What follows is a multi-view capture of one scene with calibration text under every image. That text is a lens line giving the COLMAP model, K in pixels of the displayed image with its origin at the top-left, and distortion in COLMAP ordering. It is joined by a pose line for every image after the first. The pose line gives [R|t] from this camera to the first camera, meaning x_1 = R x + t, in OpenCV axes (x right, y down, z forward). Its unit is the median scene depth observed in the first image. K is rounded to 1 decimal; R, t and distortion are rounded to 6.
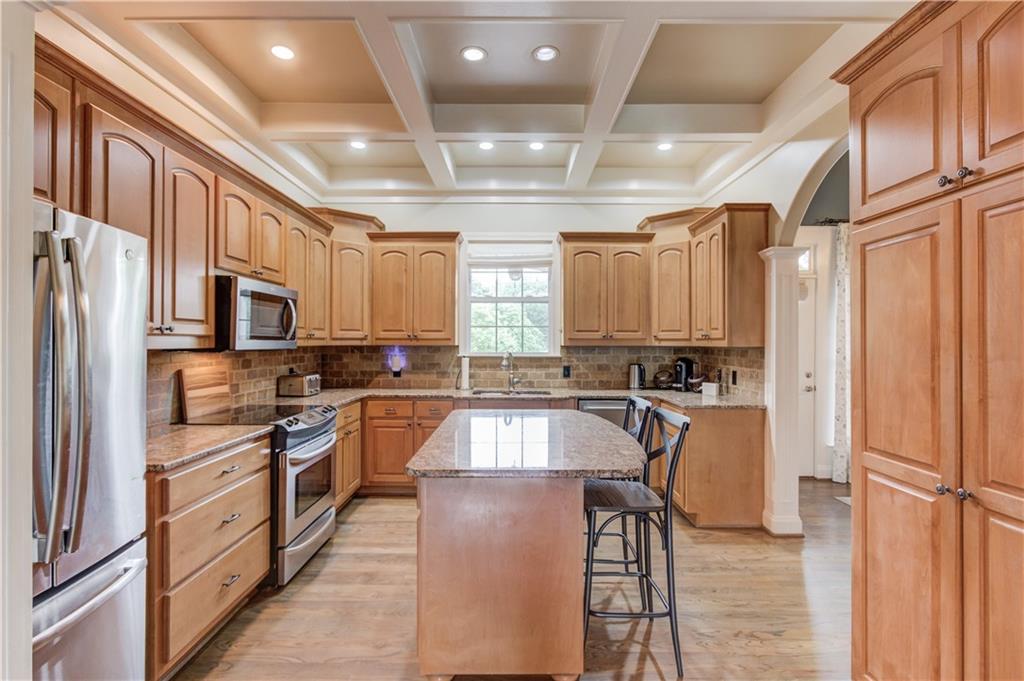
lens RADIAL K [[480.1, 0, 510.8], [0, 480.1, 341.7], [0, 0, 1]] dist [-0.002346, 0.000105]
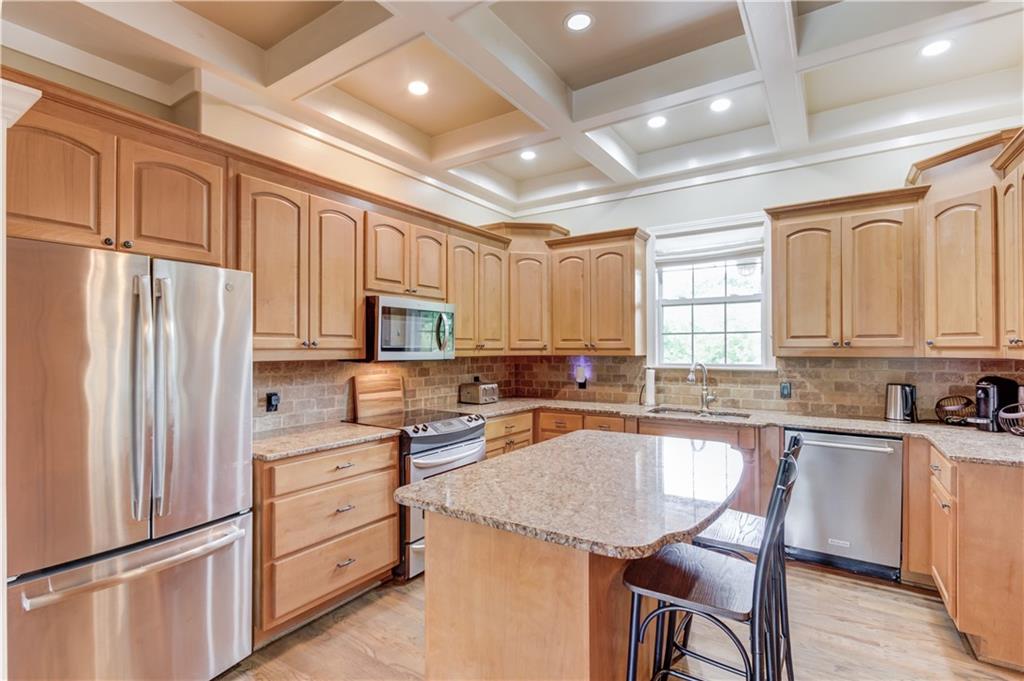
lens RADIAL K [[484.9, 0, 506.1], [0, 484.9, 348.8], [0, 0, 1]] dist [-0.013801, 0.014981]
pose [[0.830372, -0.004755, -0.557189, 0.188584], [0.004698, 0.999988, -0.001532, -0.004751], [0.557189, -0.001345, 0.830384, 0.126932]]
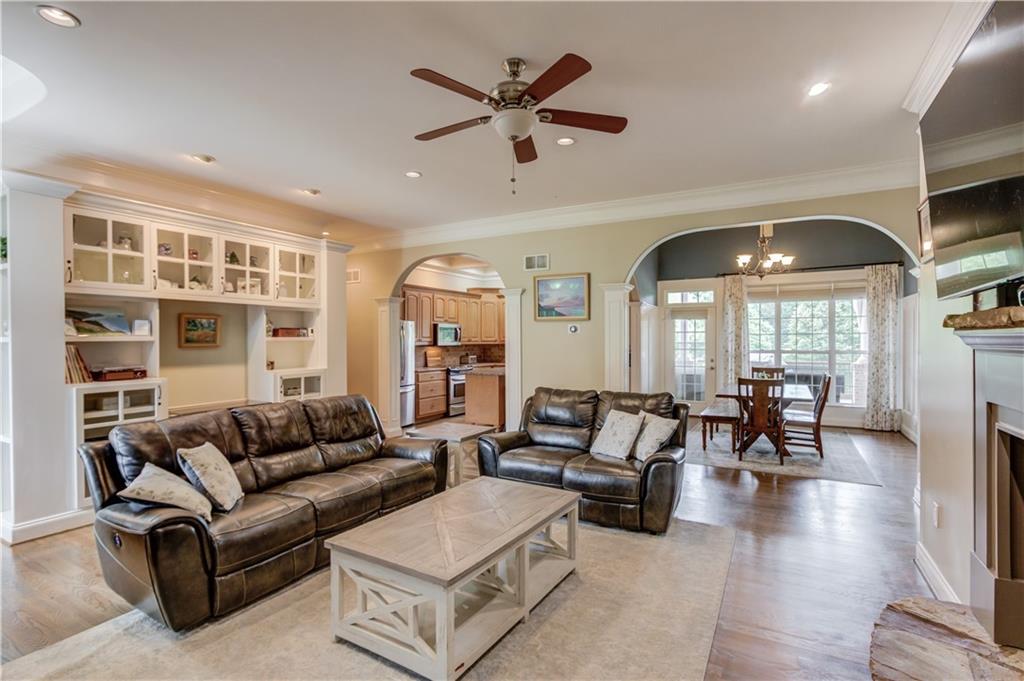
lens RADIAL K [[493.6, 0, 512.0], [0, 493.6, 340.5], [0, 0, 1]] dist [-0.002138, 0.000078]
pose [[0.875163, -0.001848, -0.483825, 0.929326], [0.004604, 0.999979, 0.004510, -0.018672], [0.483806, -0.006174, 0.875153, -1.065885]]
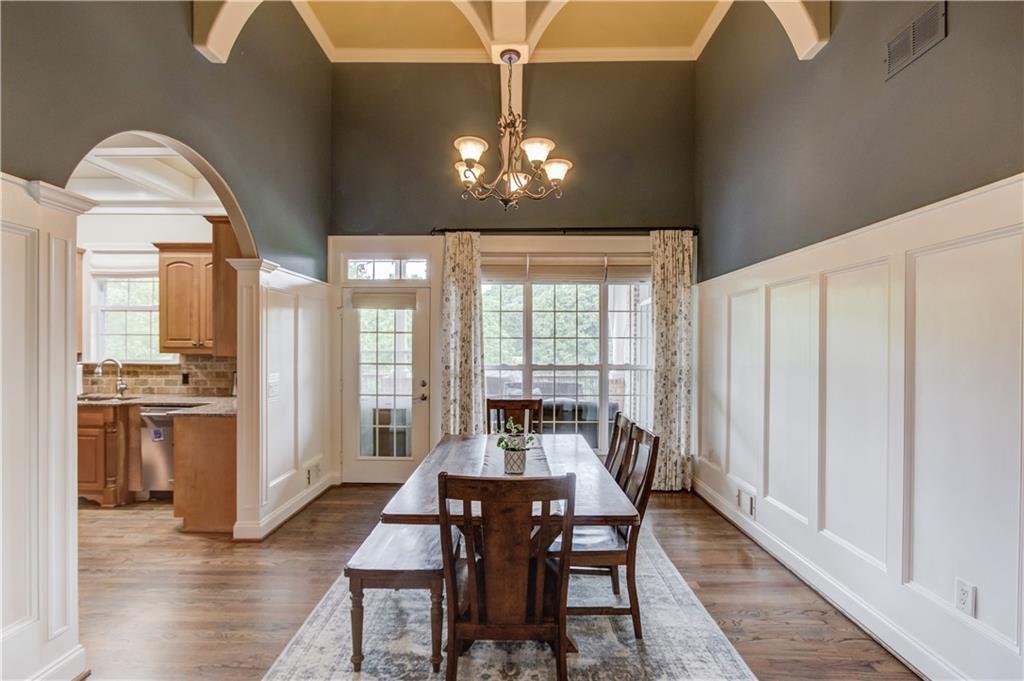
lens RADIAL K [[484.9, 0, 506.1], [0, 484.9, 348.8], [0, 0, 1]] dist [-0.013801, 0.014981]
pose [[0.999759, 0.004135, -0.021569, 0.881613], [-0.004054, 0.999985, 0.003794, -0.008841], [0.021584, -0.003706, 0.999760, -0.015950]]
